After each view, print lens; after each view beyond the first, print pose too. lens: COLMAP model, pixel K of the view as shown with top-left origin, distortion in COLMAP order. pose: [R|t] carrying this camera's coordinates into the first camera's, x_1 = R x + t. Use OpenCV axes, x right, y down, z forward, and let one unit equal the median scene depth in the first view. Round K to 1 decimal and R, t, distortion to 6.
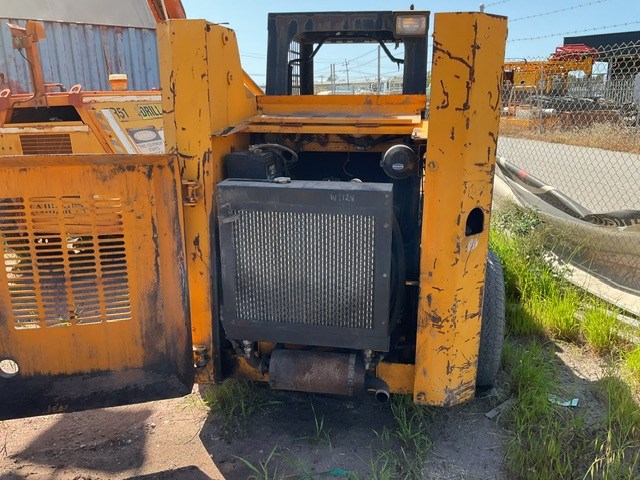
lens RADIAL K [[528.9, 0, 320.0], [0, 528.9, 240.0], [0, 0, 1]] dist [0.102131, -0.203000]
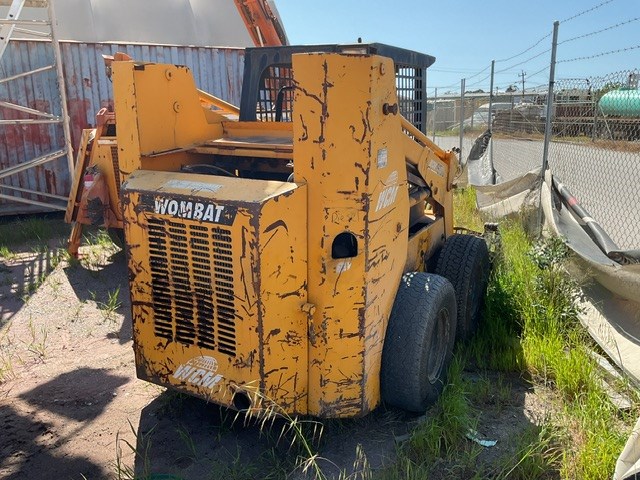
lens RADIAL K [[528.9, 0, 320.0], [0, 528.9, 240.0], [0, 0, 1]] dist [0.102131, -0.203000]
pose [[0.952465, 0.079008, -0.294223, 0.303591], [-0.084908, 0.996362, -0.007314, -0.018737], [0.292575, 0.031949, 0.955709, -0.013601]]
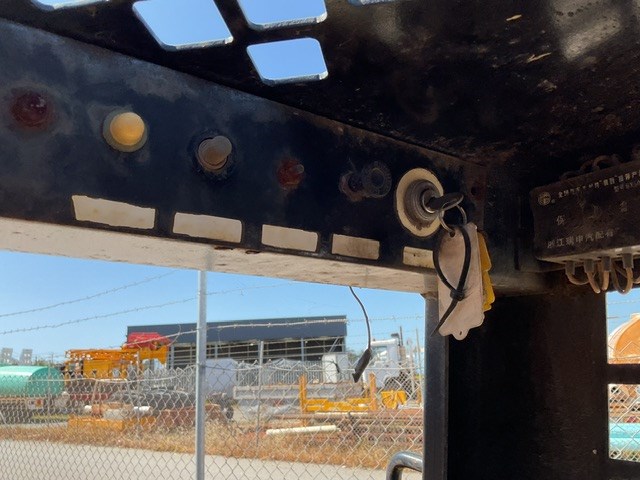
lens RADIAL K [[528.9, 0, 320.0], [0, 528.9, 240.0], [0, 0, 1]] dist [0.102131, -0.203000]
pose [[0.718138, 0.158270, 0.677664, 0.066334], [0.200293, 0.885579, -0.419085, -0.319449], [-0.666454, 0.436692, 0.604268, 0.906199]]
